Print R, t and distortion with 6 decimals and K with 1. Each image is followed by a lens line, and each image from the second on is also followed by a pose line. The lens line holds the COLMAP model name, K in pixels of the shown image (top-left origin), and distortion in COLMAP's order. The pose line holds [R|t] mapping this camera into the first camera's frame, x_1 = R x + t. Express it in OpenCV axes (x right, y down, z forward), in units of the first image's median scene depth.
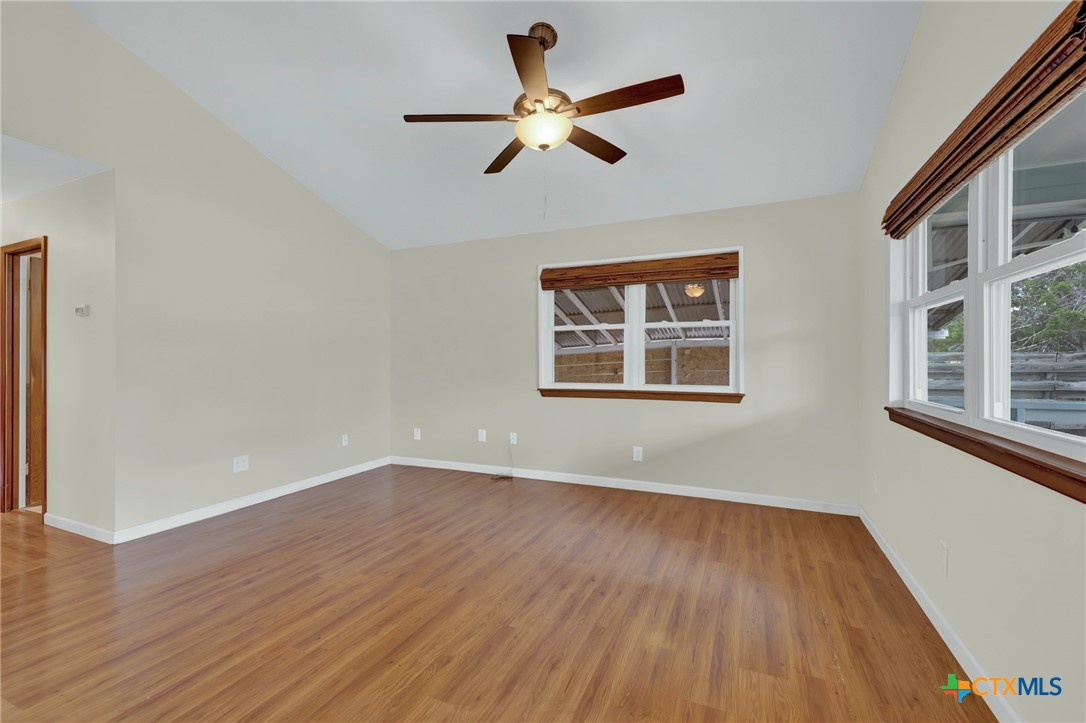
lens RADIAL K [[471.2, 0, 535.8], [0, 471.2, 351.3], [0, 0, 1]] dist [-0.008683, 0.004736]
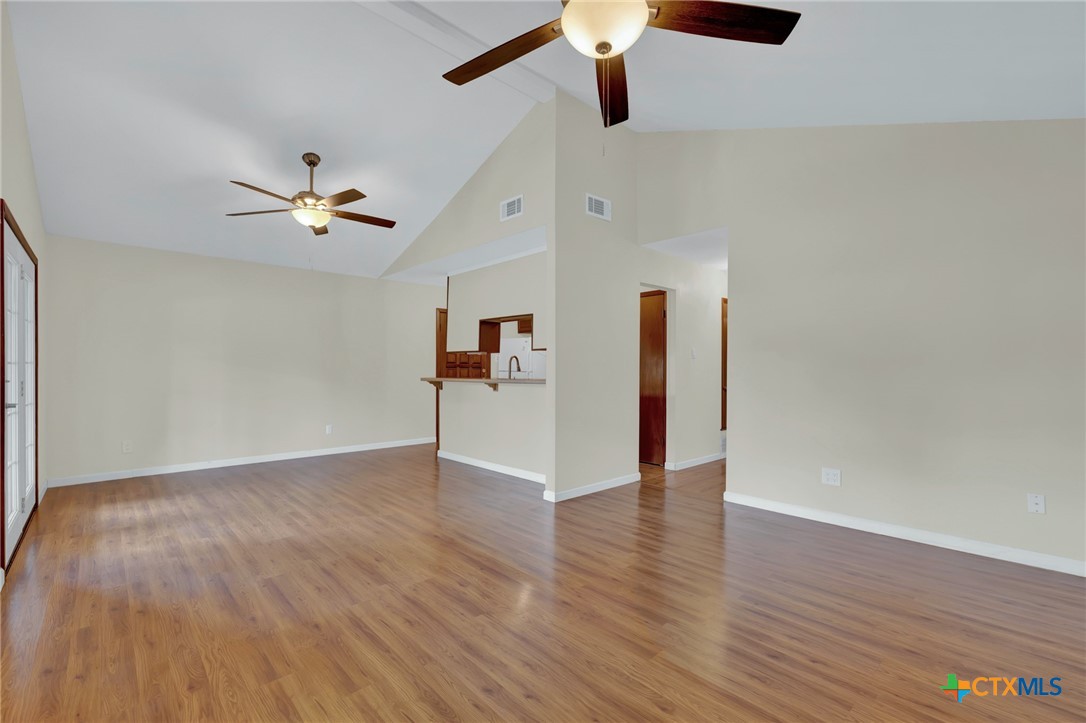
lens RADIAL K [[471.2, 0, 537.5], [0, 471.2, 365.8], [0, 0, 1]] dist [-0.008683, 0.004736]
pose [[-0.389023, -0.002507, -0.921225, 0.437789], [0.017020, 0.999806, -0.009909, 0.014015], [0.921071, -0.019534, -0.388905, 0.765678]]
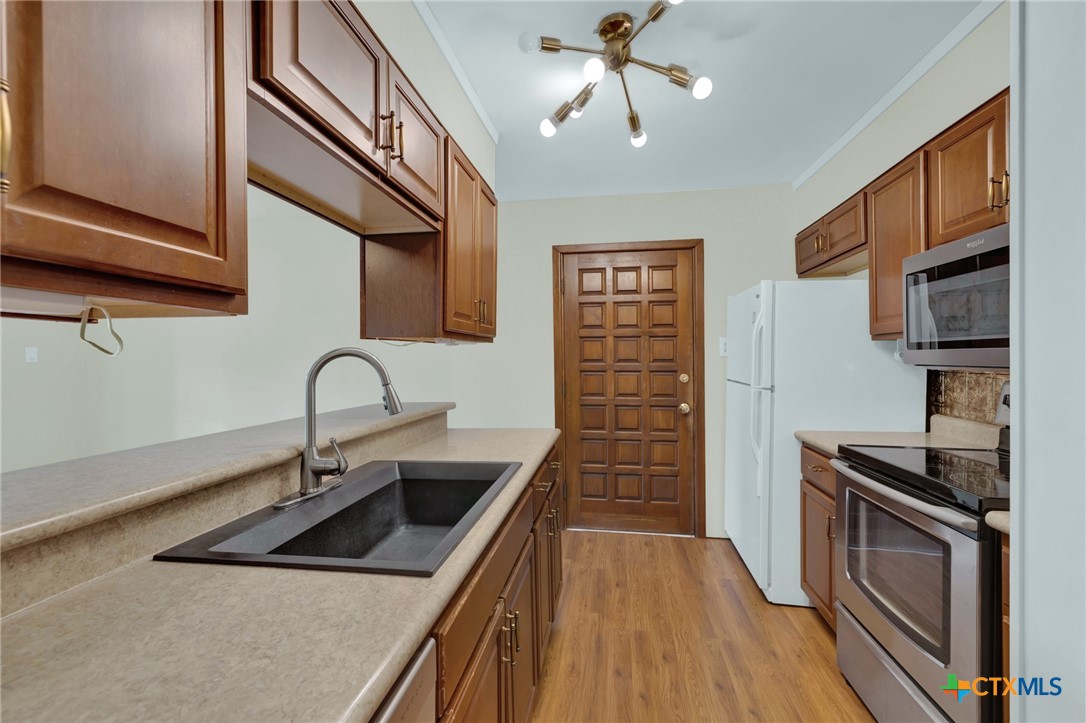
lens RADIAL K [[471.2, 0, 533.0], [0, 471.2, 356.7], [0, 0, 1]] dist [-0.008683, 0.004736]
pose [[-0.965849, 0.014013, -0.258727, -0.824062], [0.019585, 0.999628, -0.018970, -0.016022], [0.258365, -0.023389, -0.965764, 0.510654]]
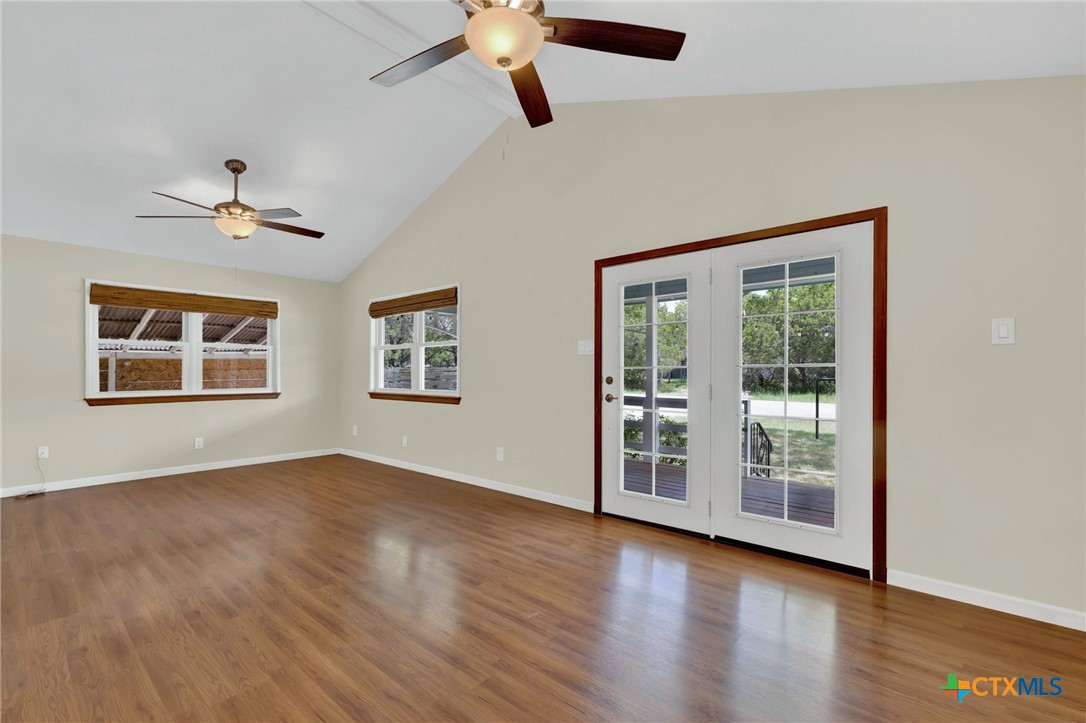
lens RADIAL K [[471.2, 0, 550.1], [0, 471.2, 374.4], [0, 0, 1]] dist [-0.008683, 0.004736]
pose [[0.270584, -0.004783, 0.962684, -0.789880], [-0.018426, 0.999779, 0.010146, -0.003879], [-0.962520, -0.020484, 0.270436, -0.291156]]
